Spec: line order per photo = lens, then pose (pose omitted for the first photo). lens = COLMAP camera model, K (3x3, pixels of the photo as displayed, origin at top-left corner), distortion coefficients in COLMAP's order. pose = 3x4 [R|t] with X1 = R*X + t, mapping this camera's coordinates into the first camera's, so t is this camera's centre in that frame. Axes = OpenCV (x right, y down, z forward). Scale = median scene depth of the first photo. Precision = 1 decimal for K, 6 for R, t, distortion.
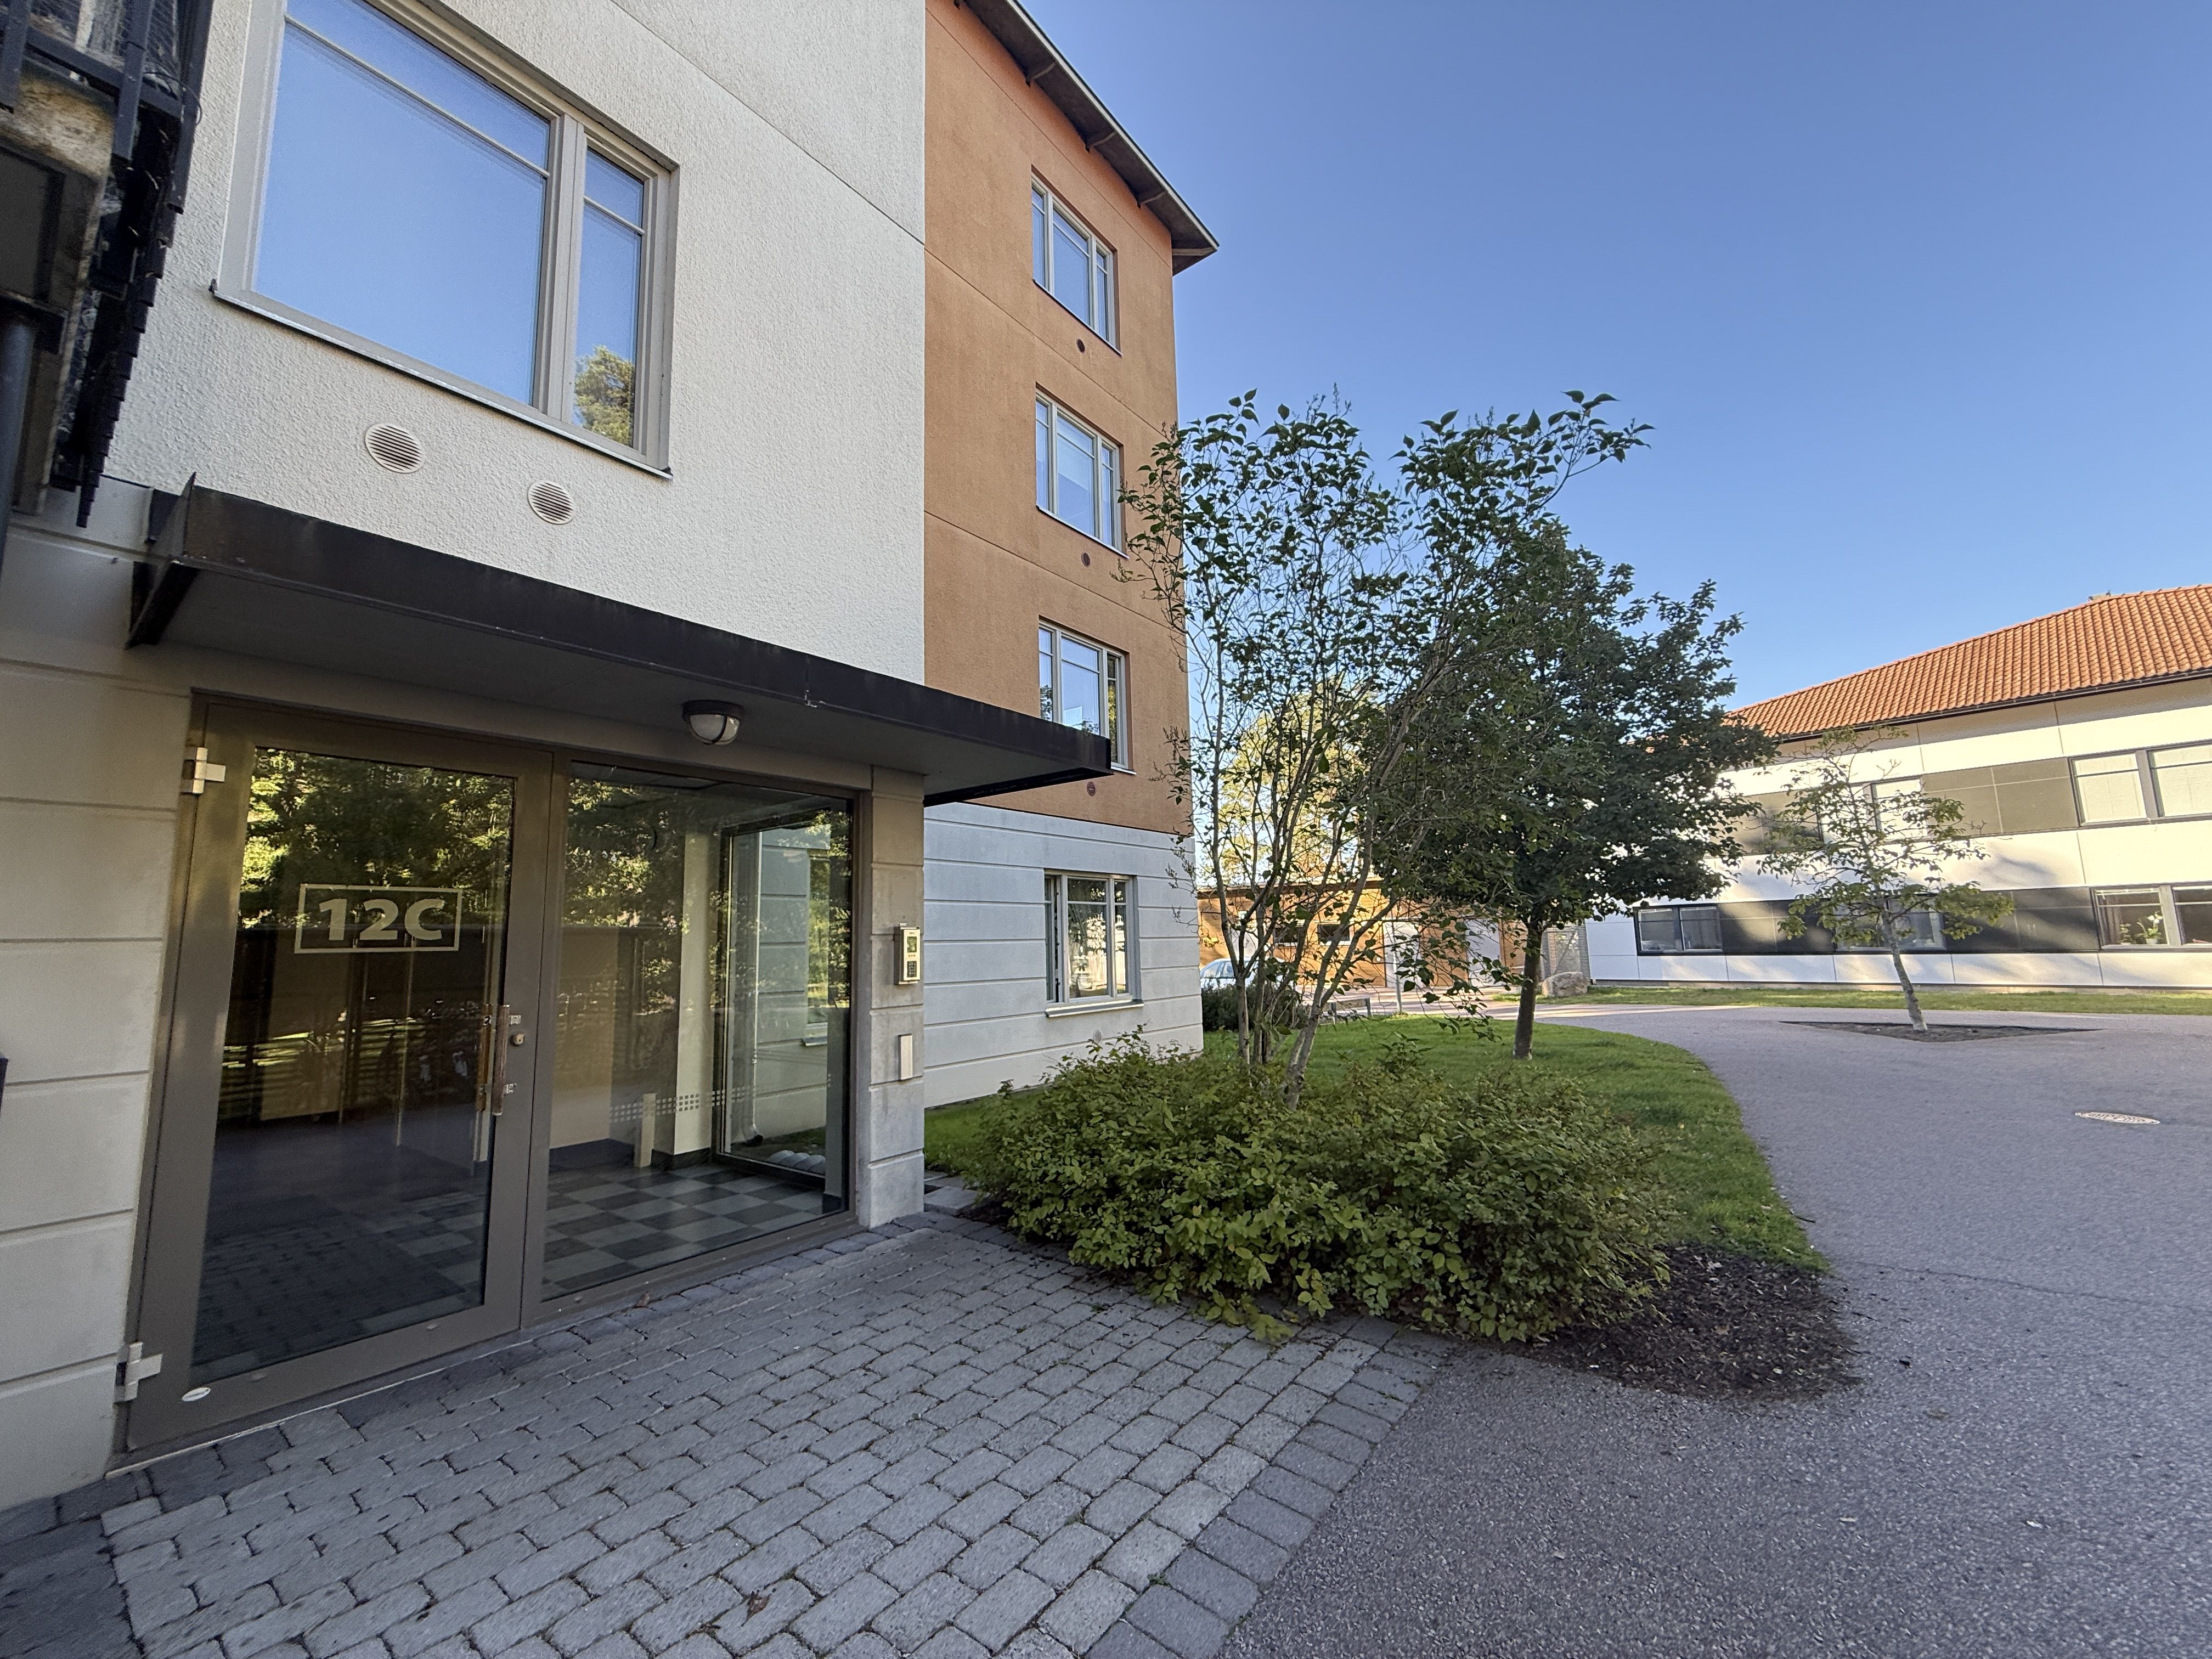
lens RADIAL K [[873.4, 0, 1100.3], [0, 873.4, 831.7], [0, 0, 1]] dist [-0.001723, -0.000139]
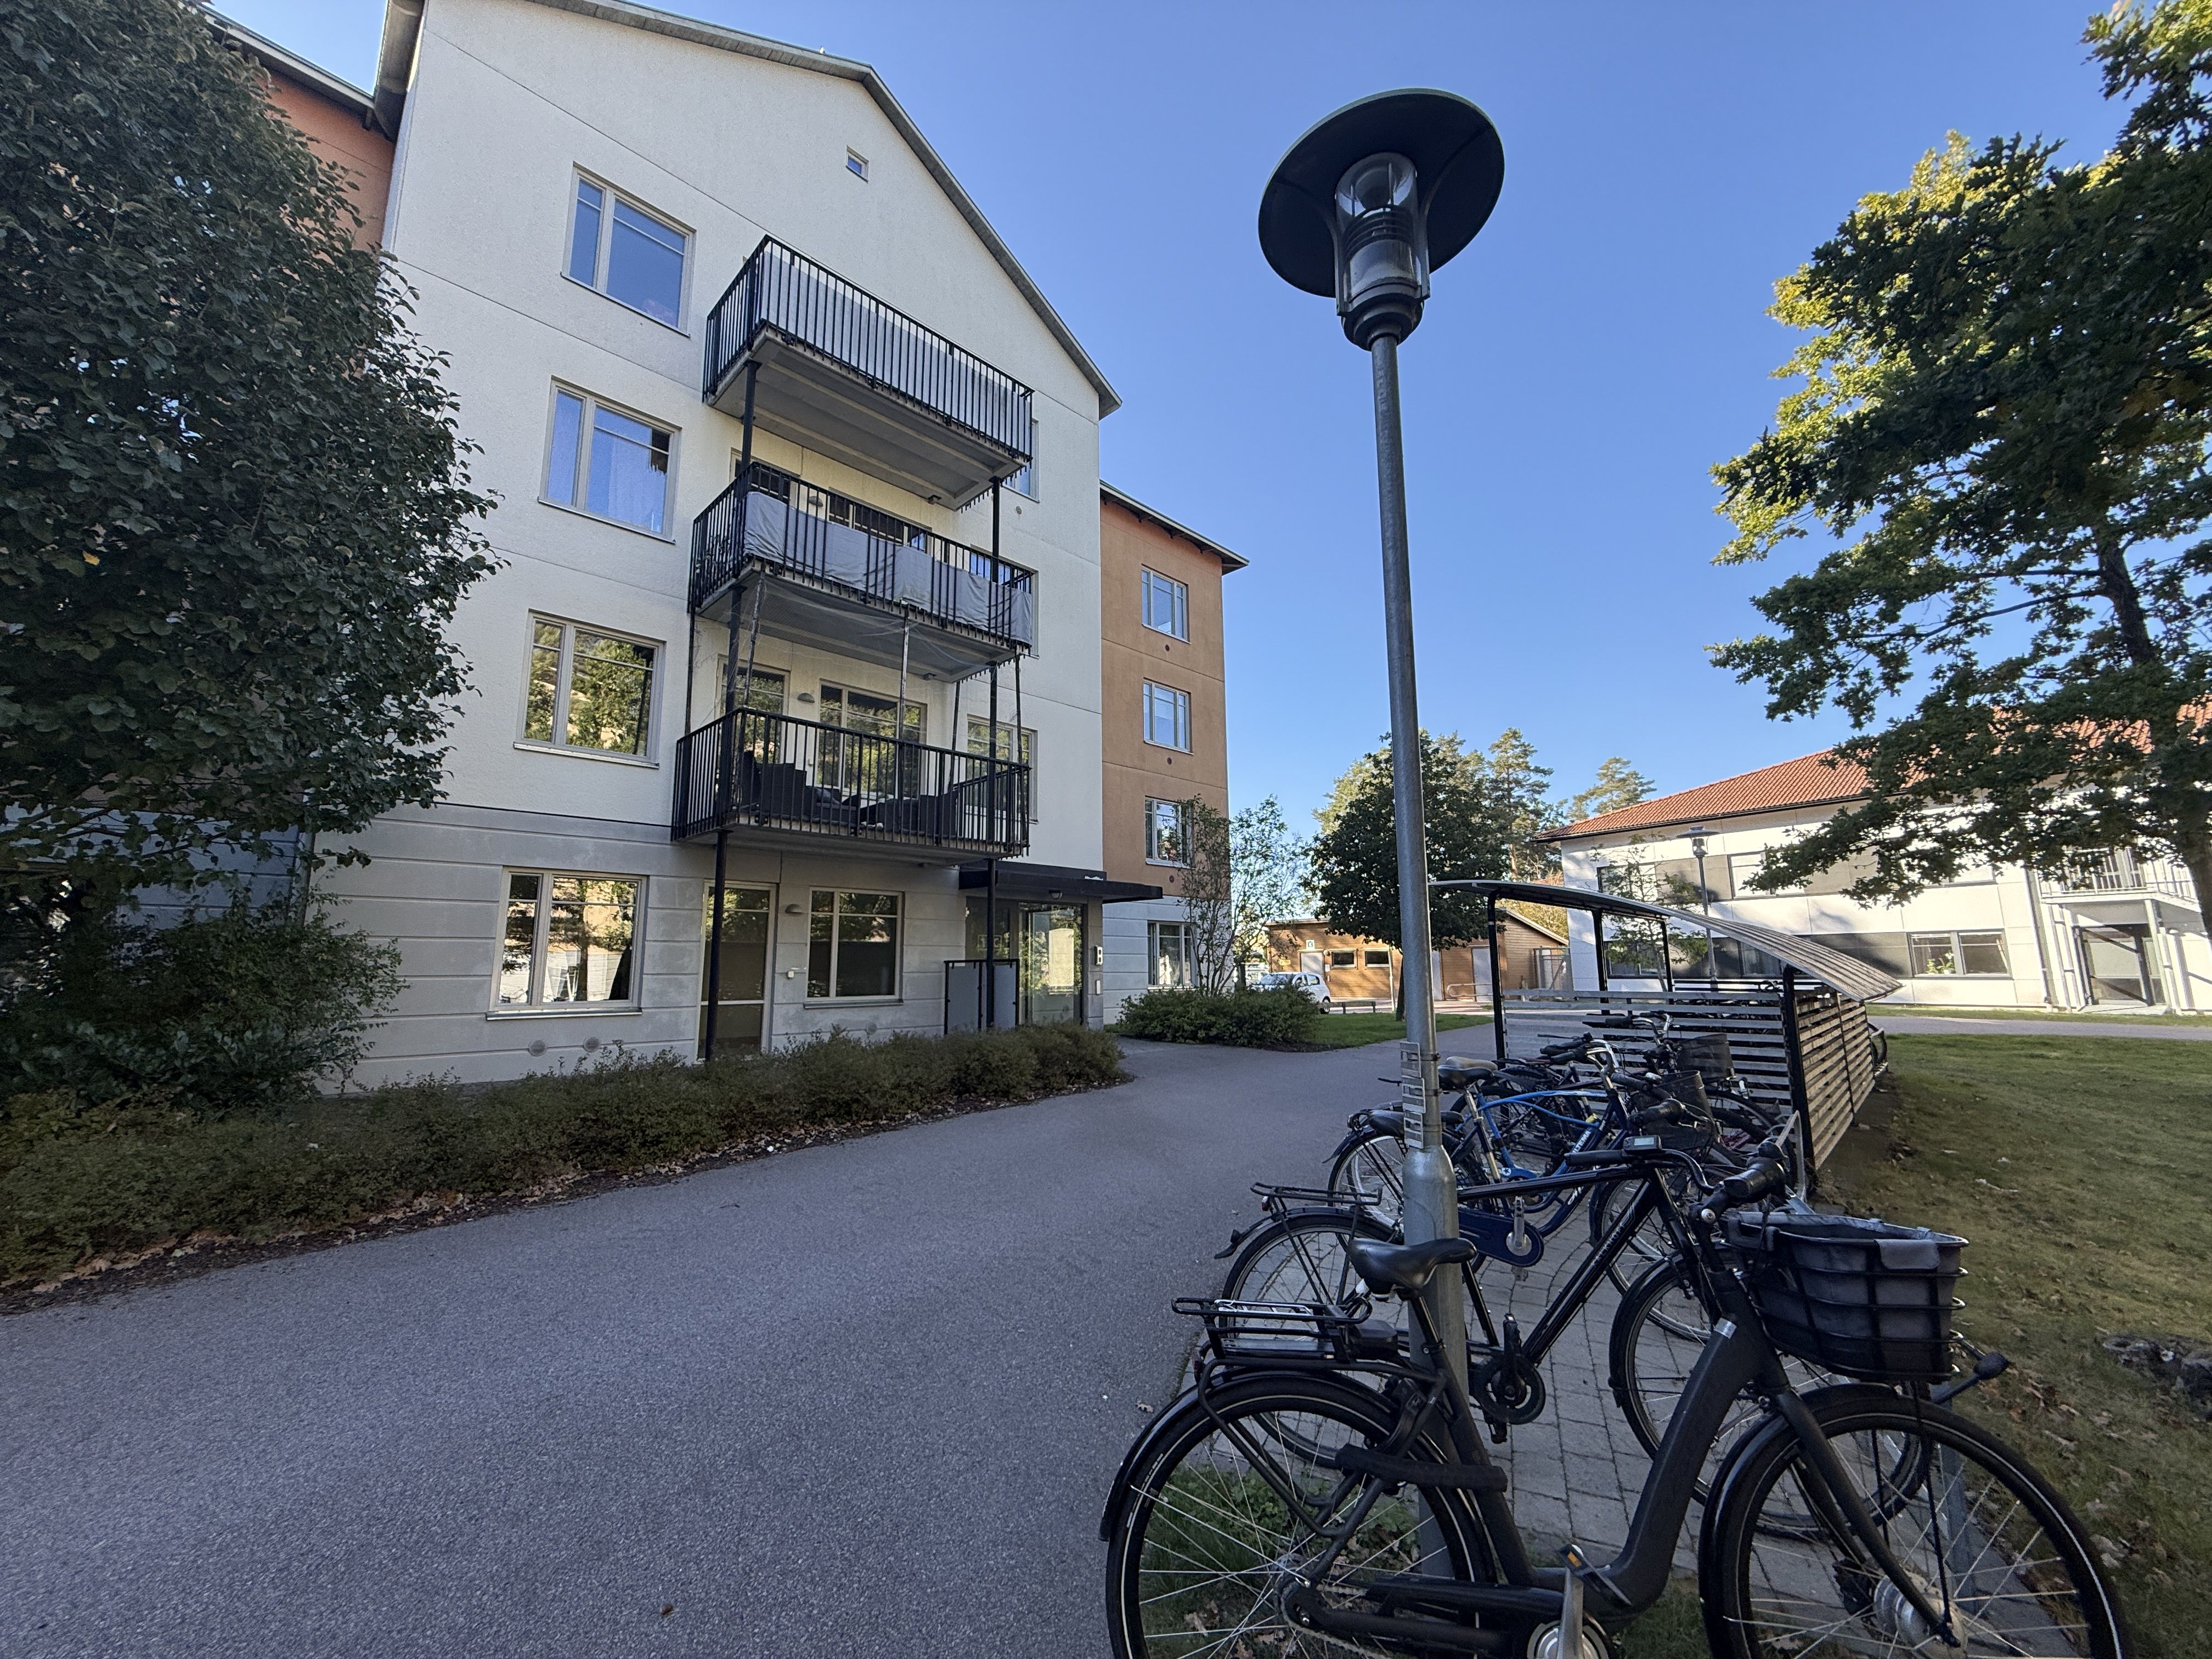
lens RADIAL K [[873.4, 0, 1100.3], [0, 873.4, 831.7], [0, 0, 1]] dist [-0.001723, -0.000139]
pose [[0.990983, -0.003053, -0.133955, 0.091812], [-0.000725, 0.999604, -0.028146, -0.097691], [0.133988, 0.027989, 0.990588, -0.958524]]
